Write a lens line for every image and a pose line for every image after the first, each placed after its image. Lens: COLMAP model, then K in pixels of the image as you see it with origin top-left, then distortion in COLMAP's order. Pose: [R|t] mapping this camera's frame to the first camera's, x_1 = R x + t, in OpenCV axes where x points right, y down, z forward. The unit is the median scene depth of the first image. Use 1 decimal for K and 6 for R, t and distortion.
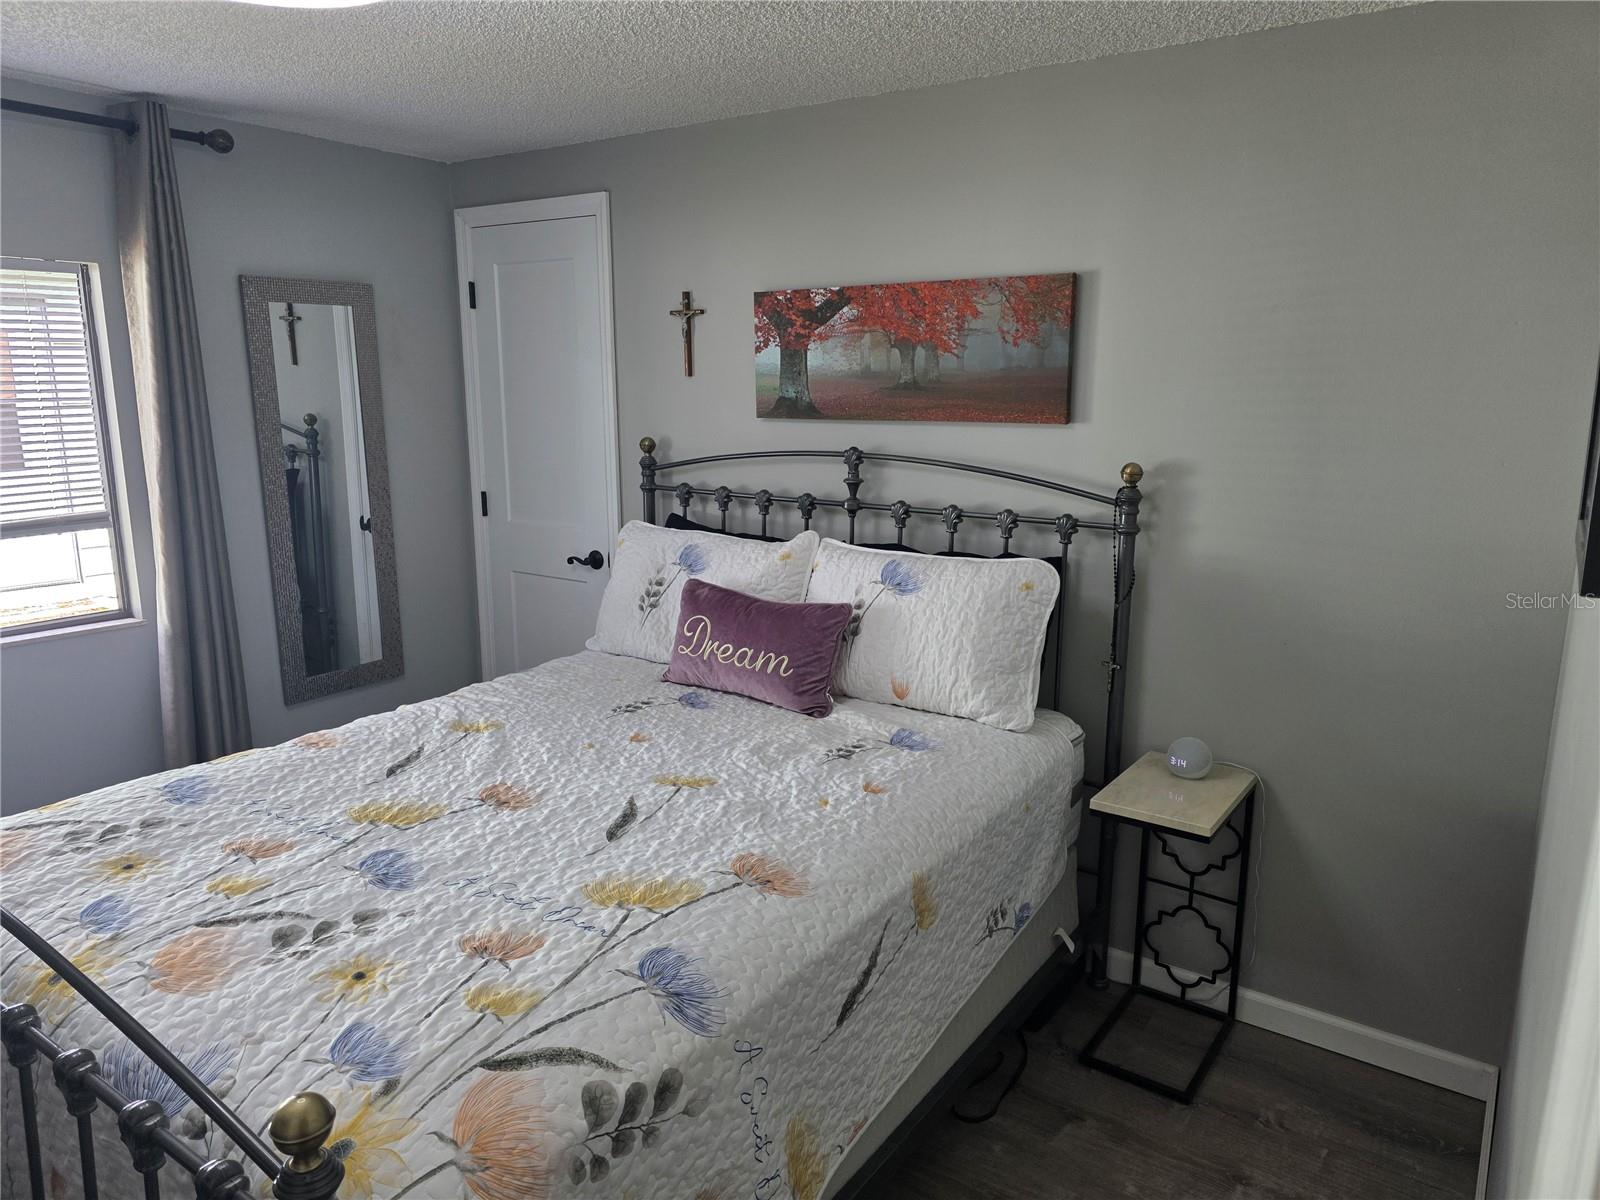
lens RADIAL K [[1084.6, 0, 825.0], [0, 1084.6, 597.3], [0, 0, 1]] dist [0.053062, -0.044683]
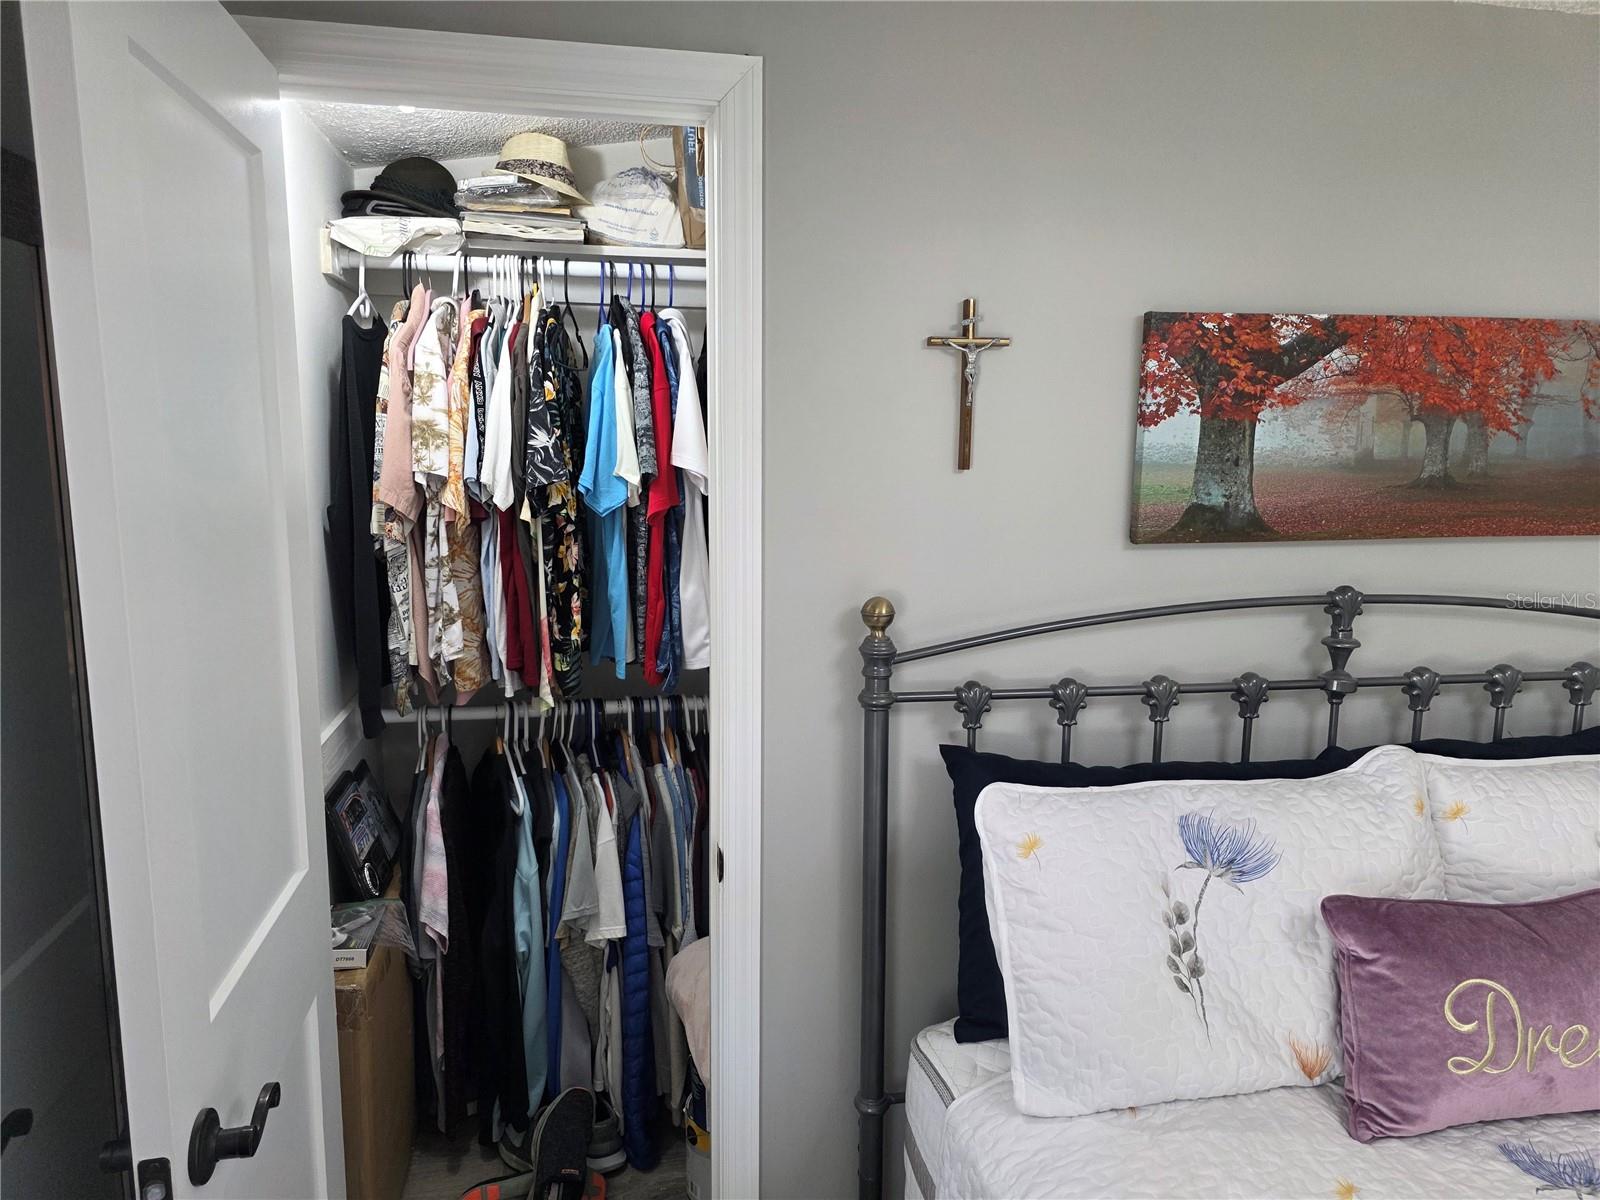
lens RADIAL K [[1084.6, 0, 794.8], [0, 1084.6, 587.2], [0, 0, 1]] dist [0.053062, -0.044683]
pose [[0.700371, -0.087025, 0.708454, -0.608968], [0.140511, 0.989928, -0.017307, -0.173636], [-0.699813, 0.111667, 0.705544, 0.810280]]
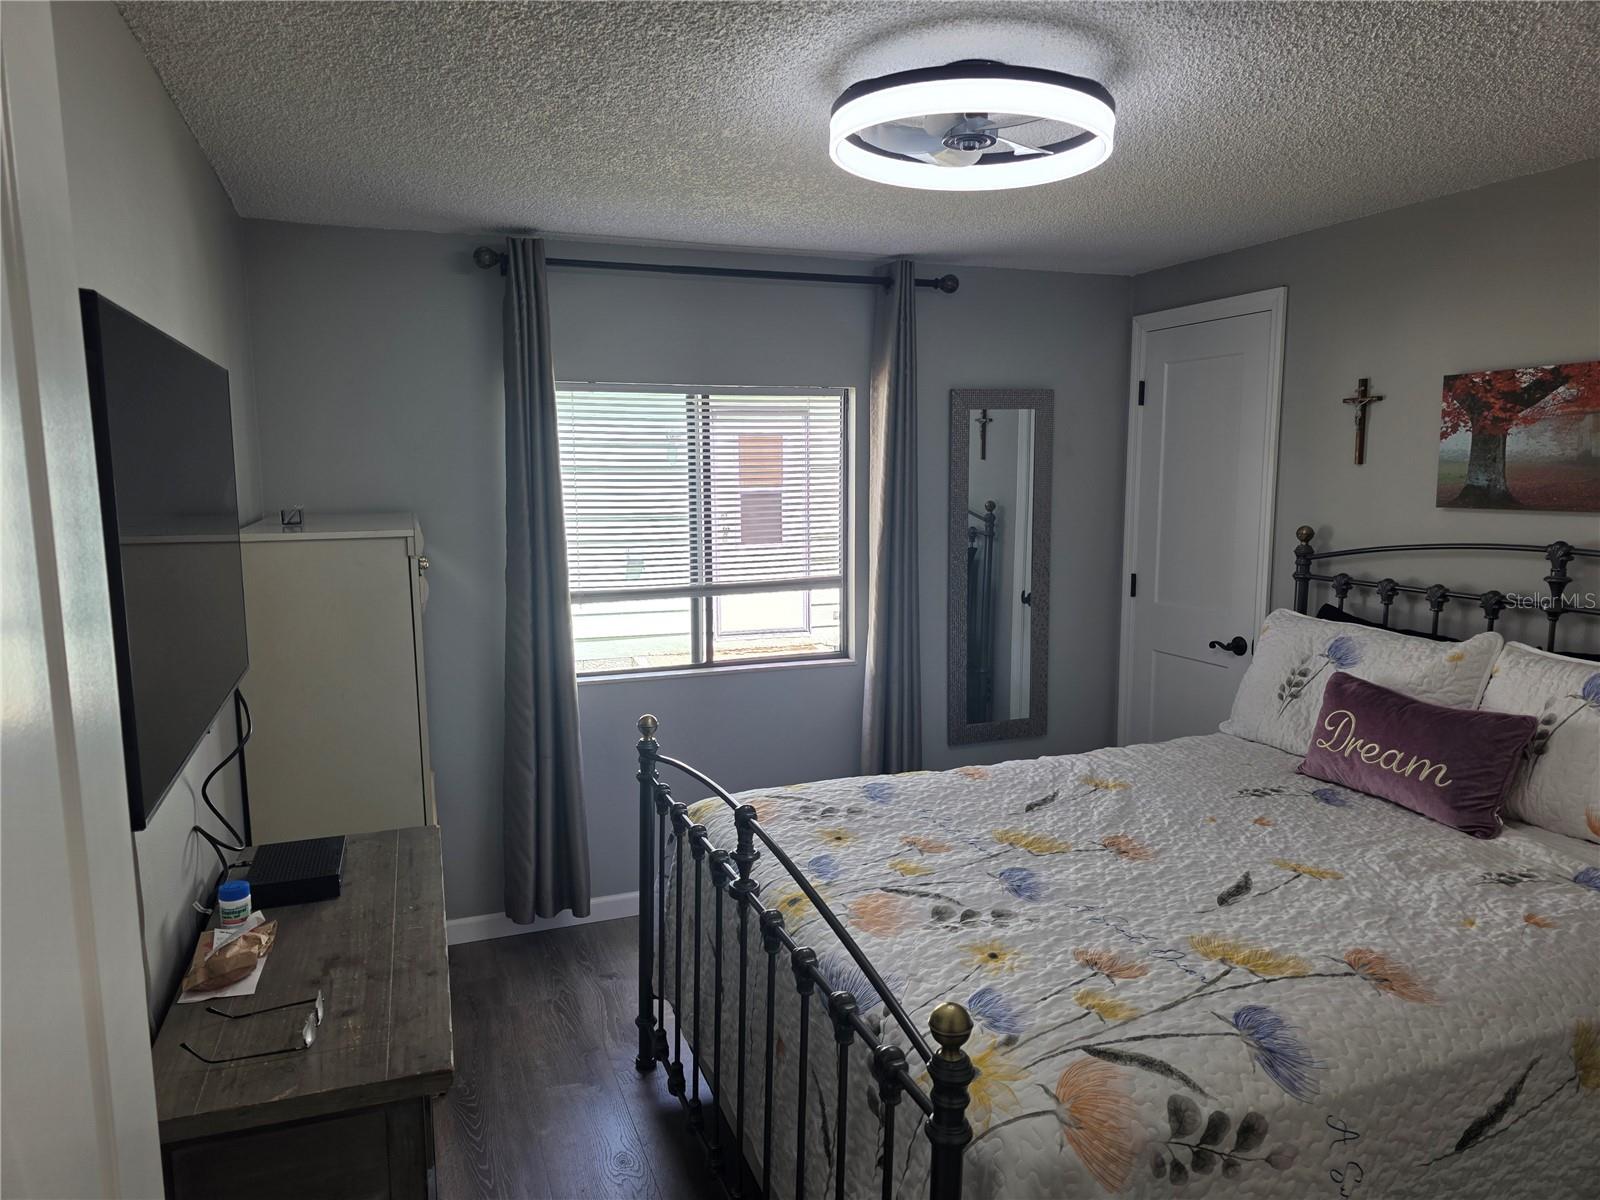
lens RADIAL K [[1084.6, 0, 775.4], [0, 1084.6, 601.3], [0, 0, 1]] dist [0.053062, -0.044683]
pose [[0.811223, 0.063457, -0.581283, 0.032509], [-0.105960, 0.993589, -0.039408, 0.011826], [0.575056, 0.093562, 0.812747, -0.087374]]
